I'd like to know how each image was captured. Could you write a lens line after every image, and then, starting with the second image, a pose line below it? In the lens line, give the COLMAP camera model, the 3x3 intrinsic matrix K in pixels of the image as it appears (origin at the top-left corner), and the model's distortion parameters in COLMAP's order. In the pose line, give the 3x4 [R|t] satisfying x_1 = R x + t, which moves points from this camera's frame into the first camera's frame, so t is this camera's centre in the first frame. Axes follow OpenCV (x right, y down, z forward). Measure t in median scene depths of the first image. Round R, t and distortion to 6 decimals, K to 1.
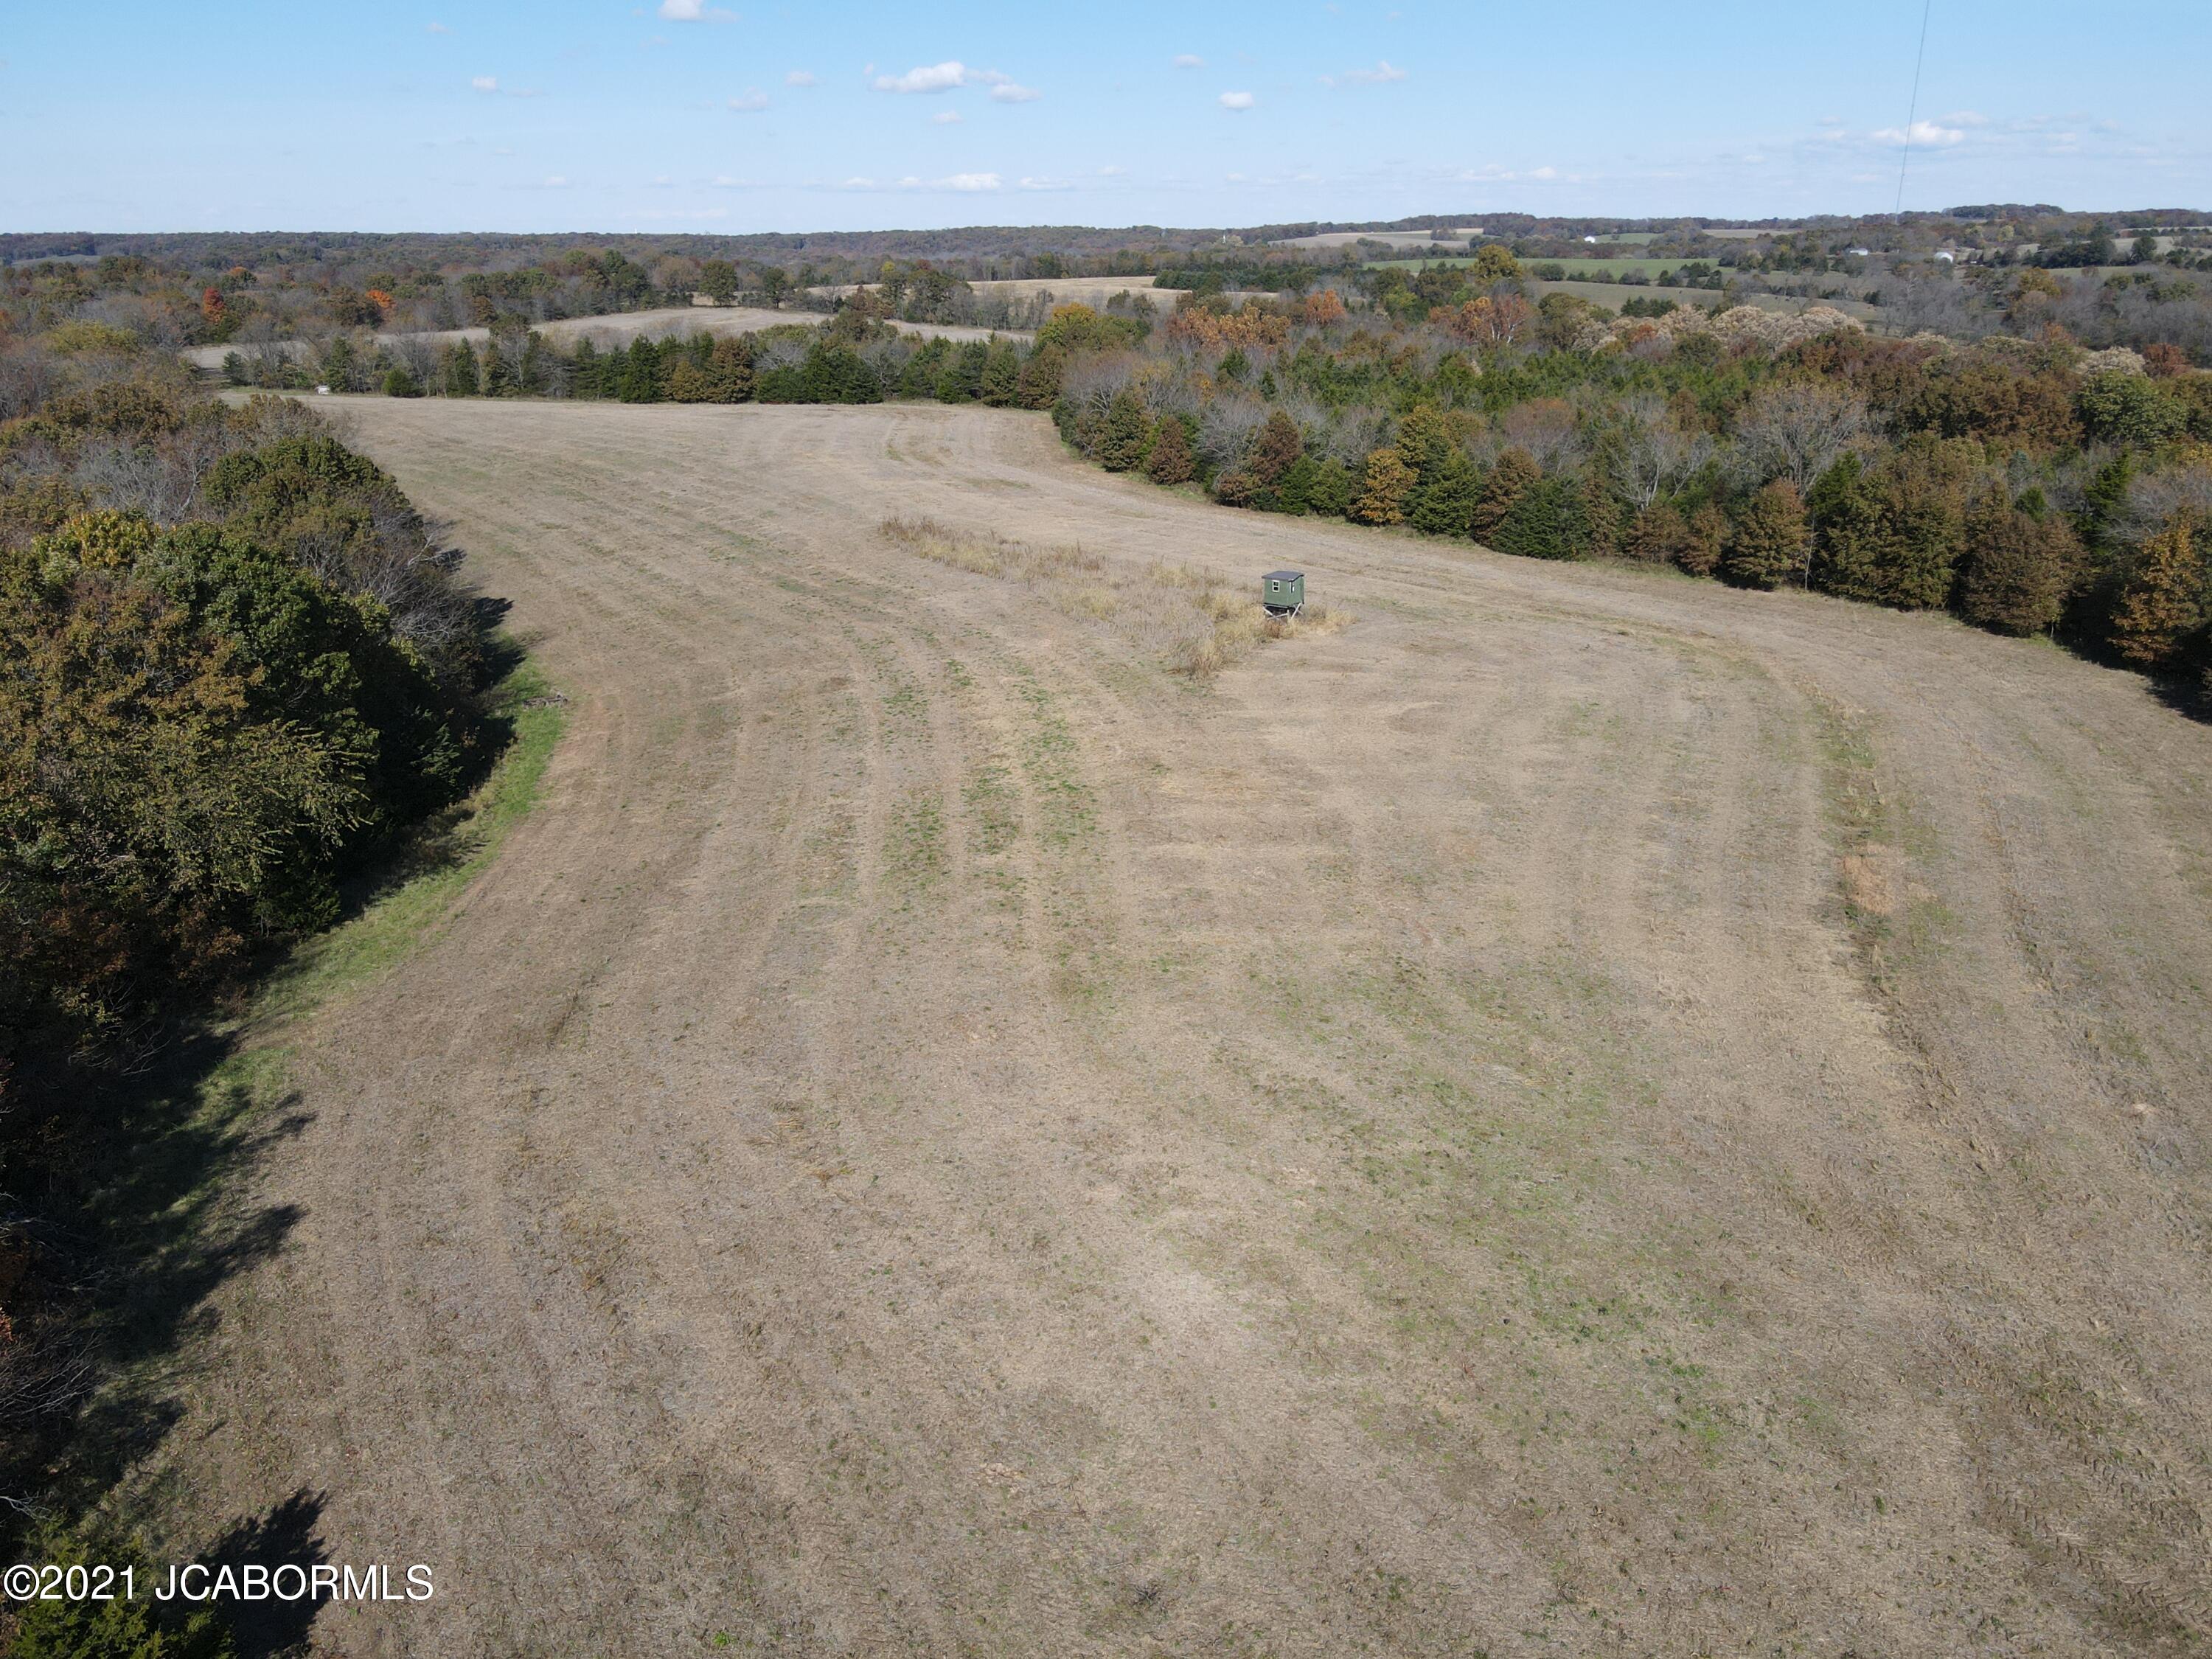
lens RADIAL K [[1528.5, 0, 1106.0], [0, 1528.5, 829.5], [0, 0, 1]] dist [0.001325, -0.001286]
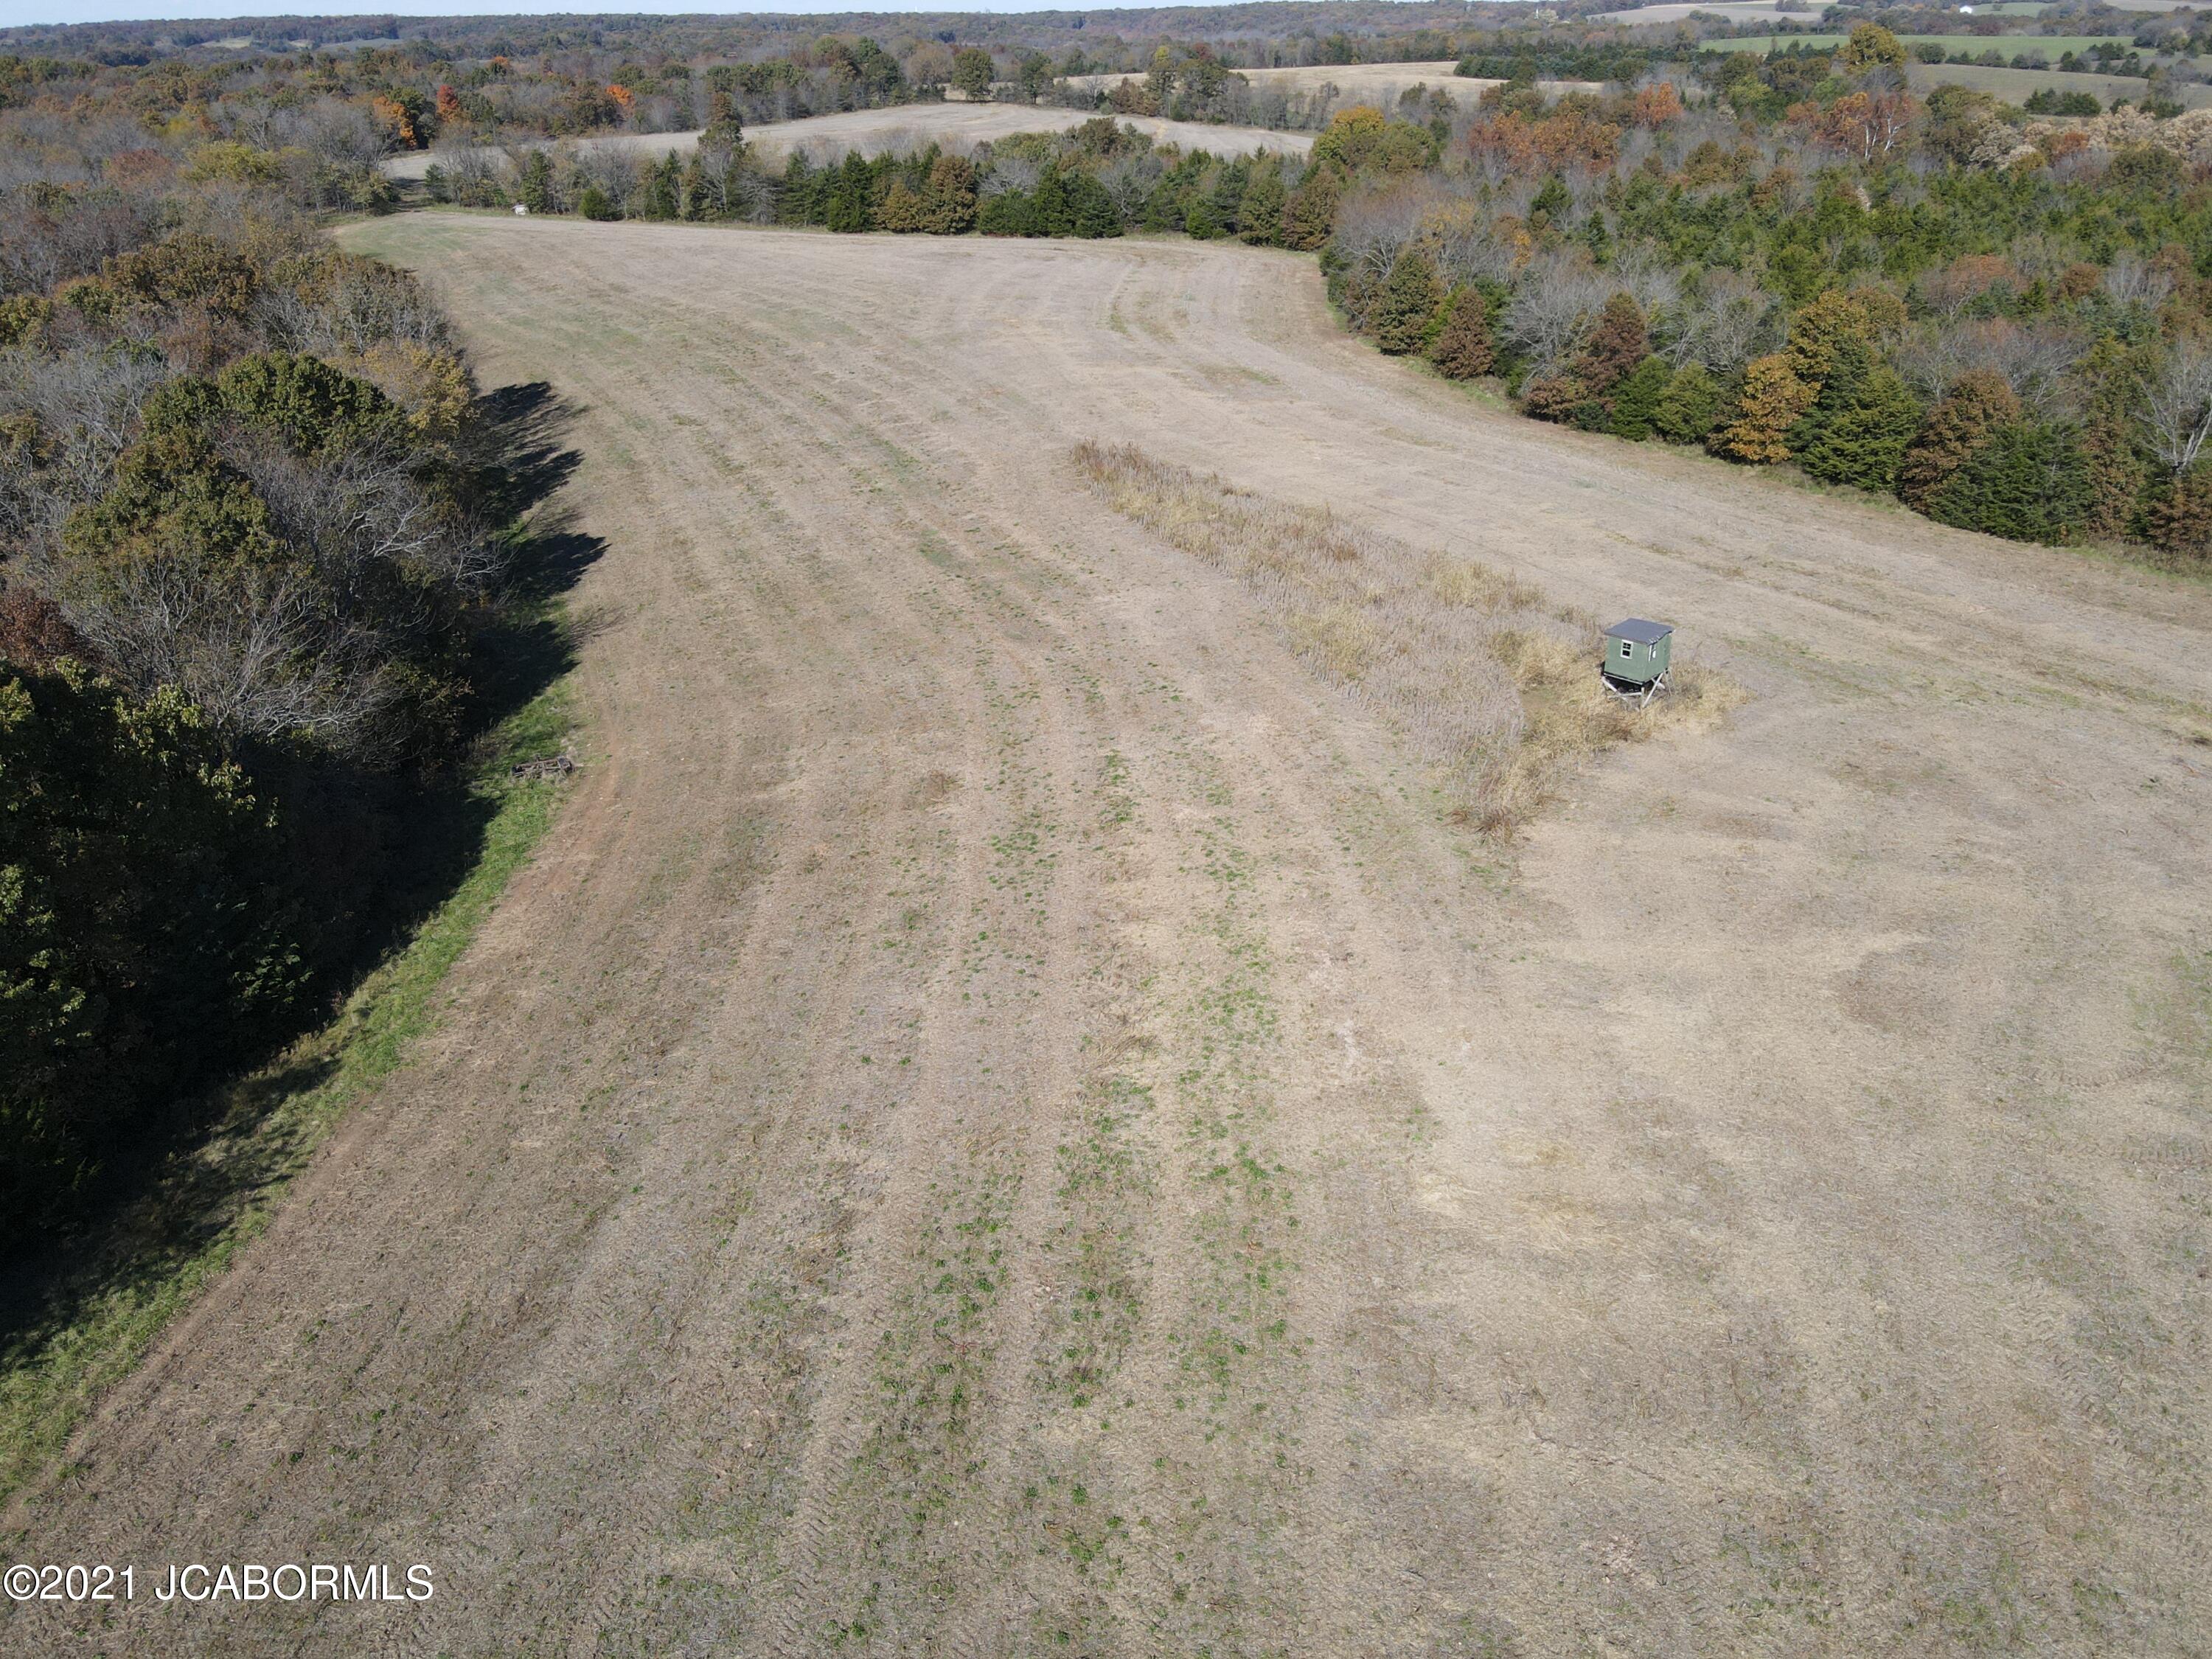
lens RADIAL K [[1559.0, 0, 1106.0], [0, 1559.0, 829.5], [0, 0, 1]] dist [0.005177, -0.001728]
pose [[0.985875, 0.071767, -0.151325, 0.000213], [-0.054504, 0.991835, 0.115294, -0.079636], [0.158364, -0.105418, 0.981737, 0.171965]]
